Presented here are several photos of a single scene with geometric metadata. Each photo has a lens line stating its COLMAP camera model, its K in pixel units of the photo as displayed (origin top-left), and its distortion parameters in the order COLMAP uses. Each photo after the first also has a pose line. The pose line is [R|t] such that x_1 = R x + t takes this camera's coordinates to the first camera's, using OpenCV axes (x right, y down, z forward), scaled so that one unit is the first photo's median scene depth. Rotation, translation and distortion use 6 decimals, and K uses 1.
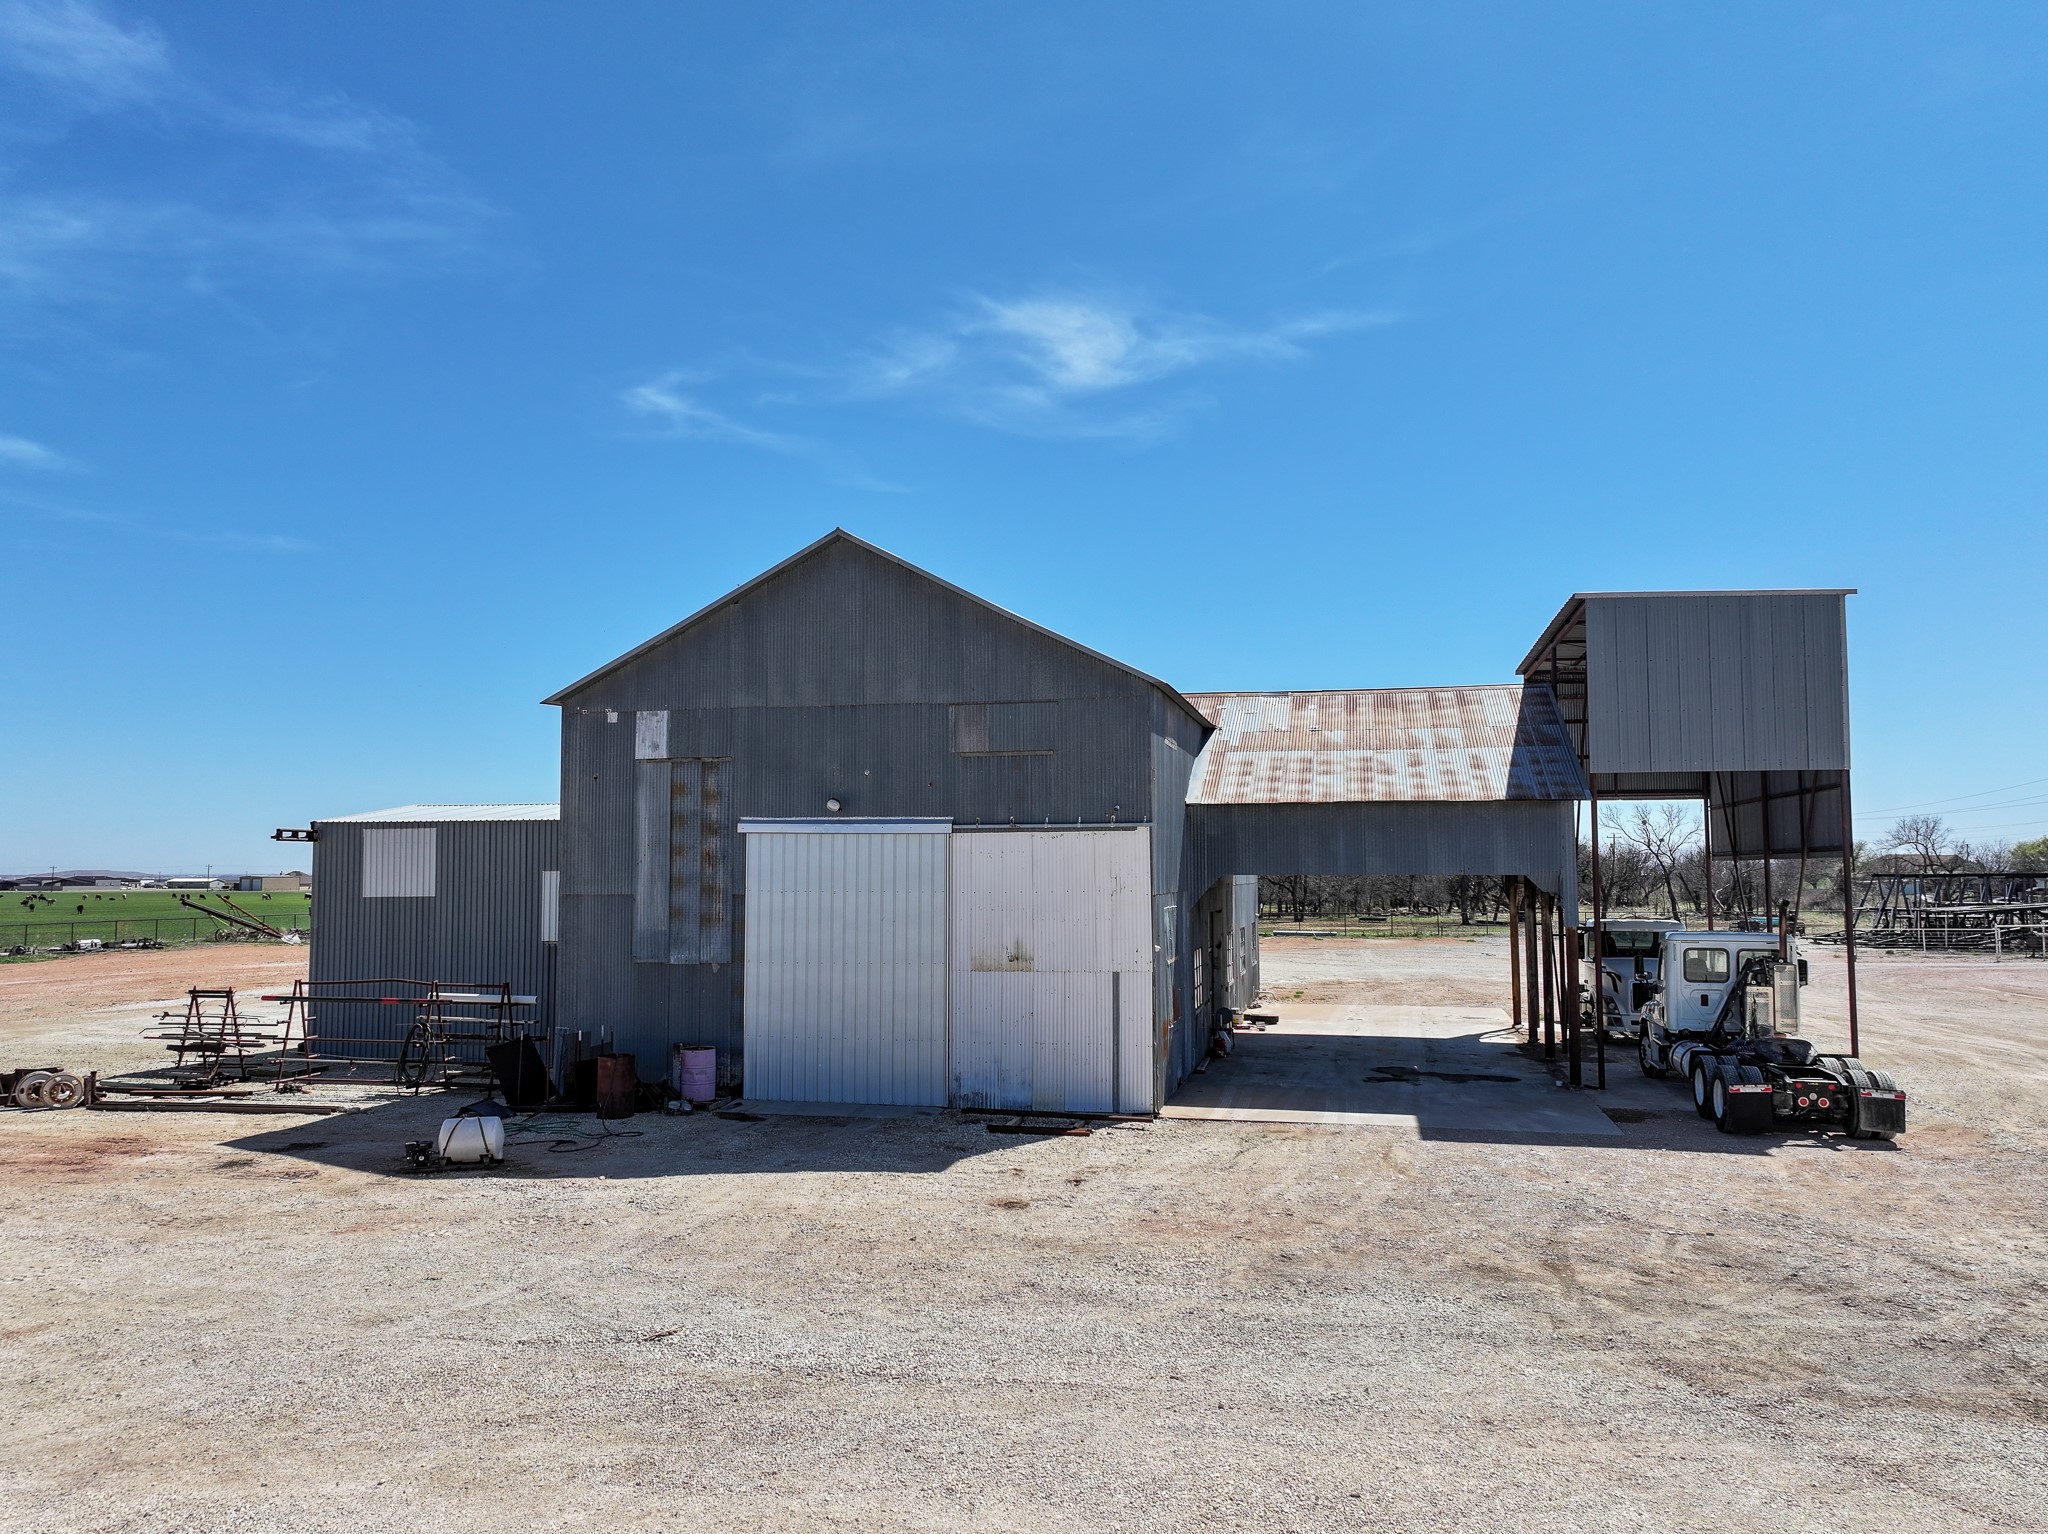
lens RADIAL K [[1468.0, 0, 1027.7], [0, 1468.0, 759.3], [0, 0, 1]] dist [-0.009425, 0.027725]
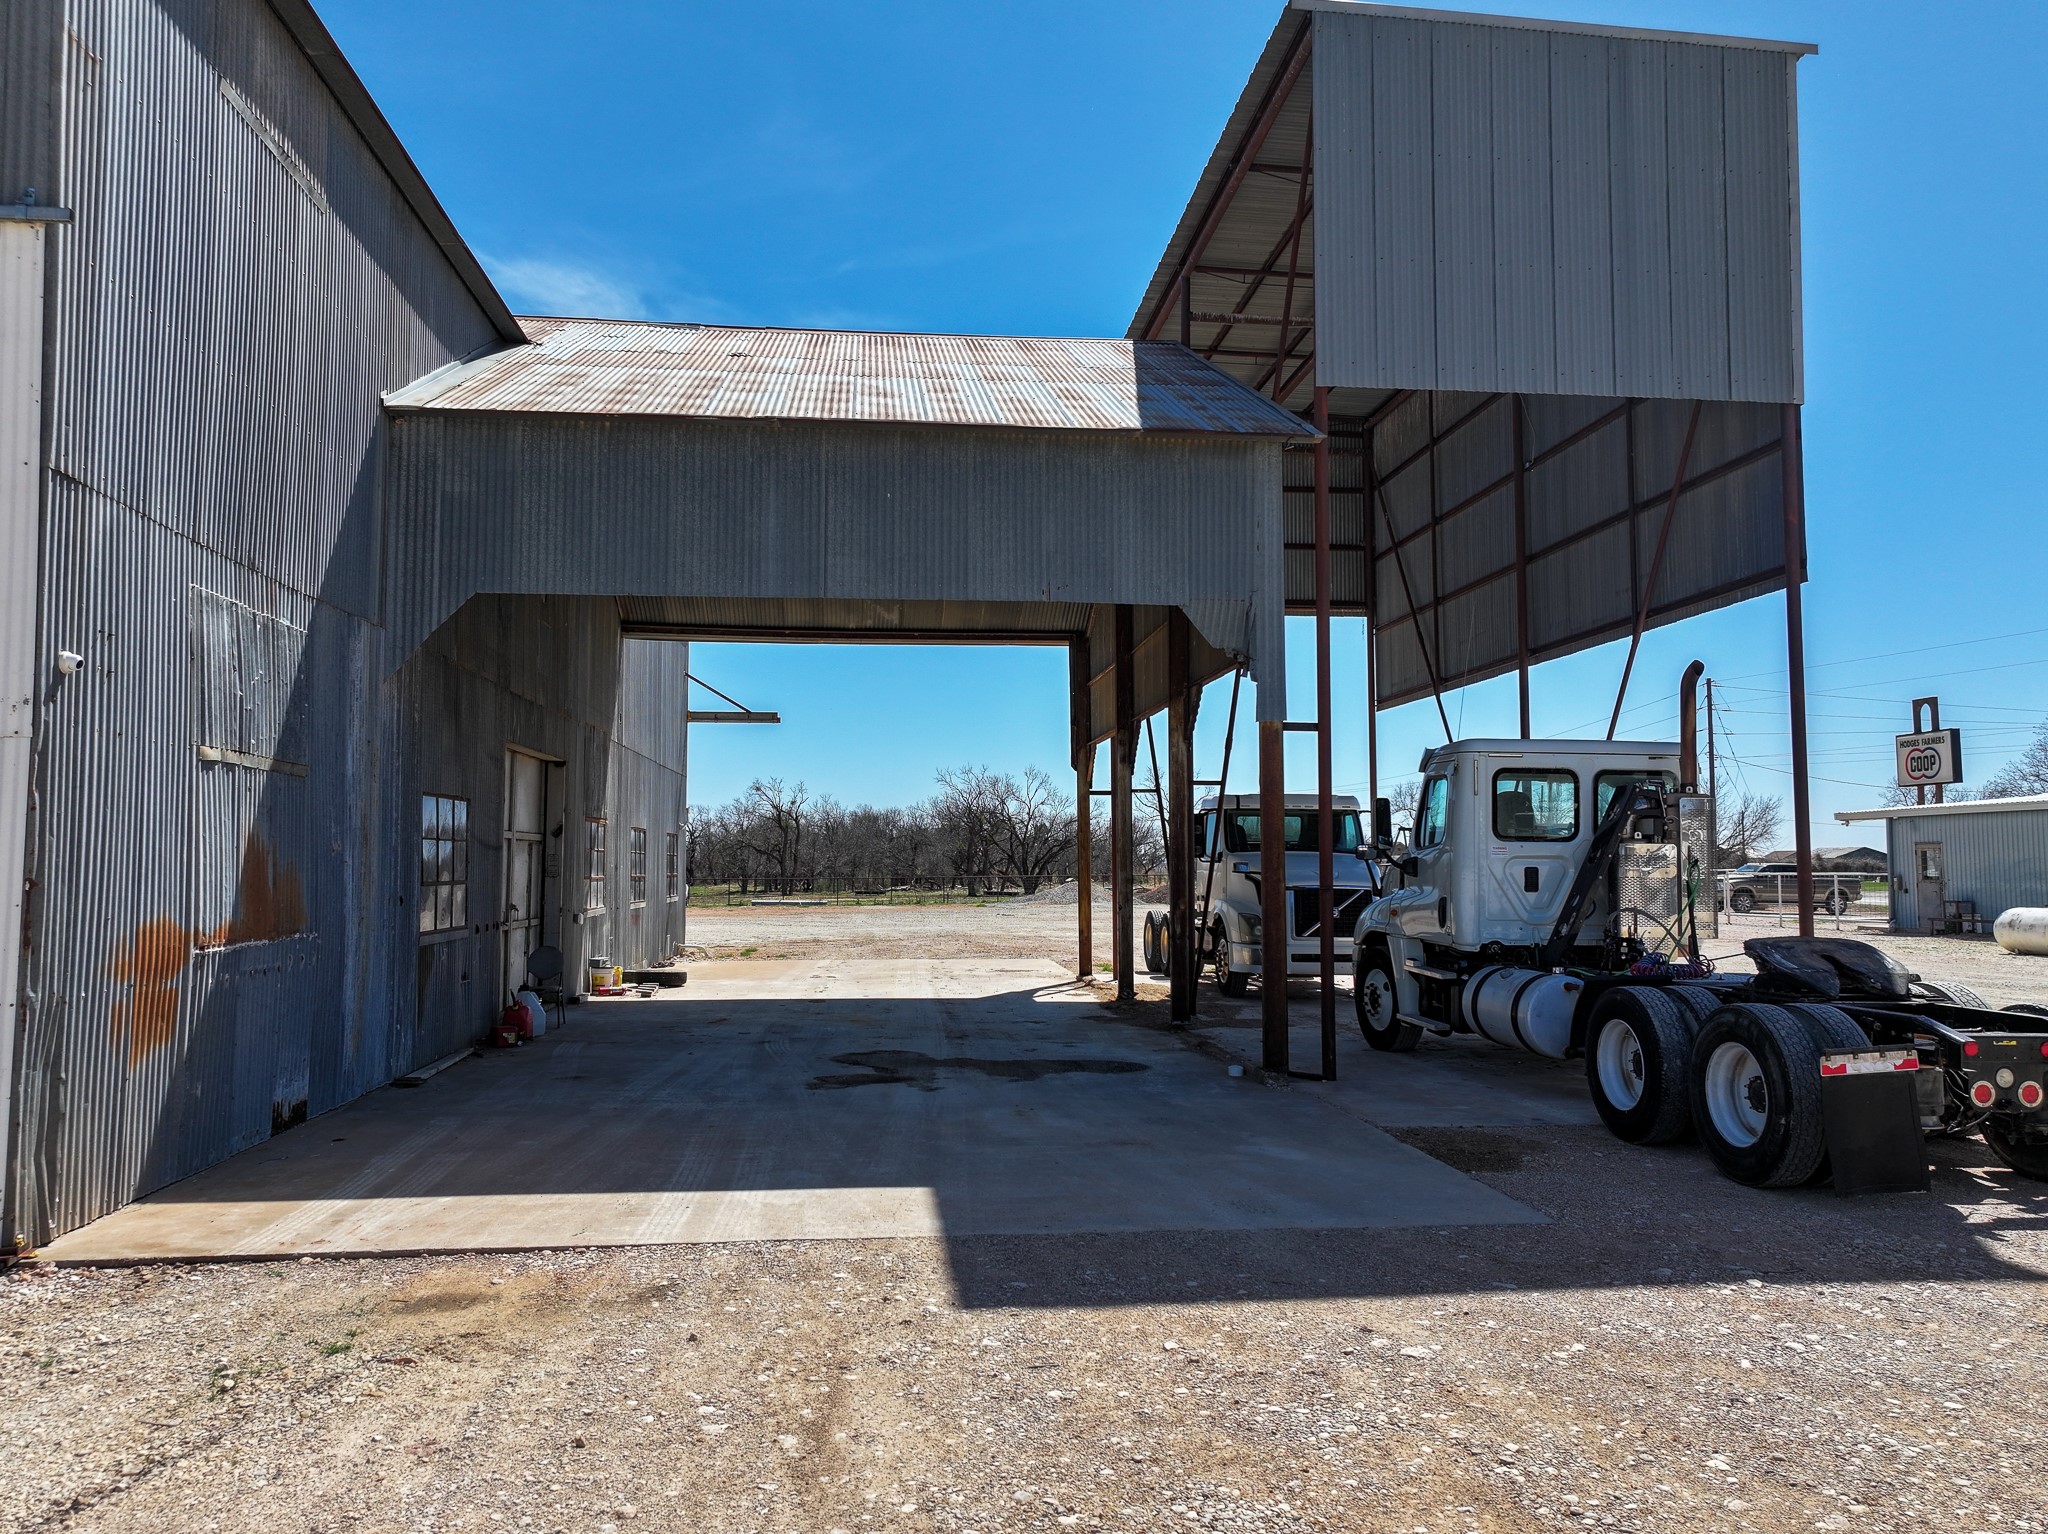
lens RADIAL K [[1485.8, 0, 1031.2], [0, 1485.8, 760.6], [0, 0, 1]] dist [-0.008313, 0.027940]
pose [[0.944613, 0.023756, 0.327325, 0.157437], [-0.025392, 0.999677, 0.000725, 0.132231], [-0.327202, -0.008997, 0.944912, 0.615474]]
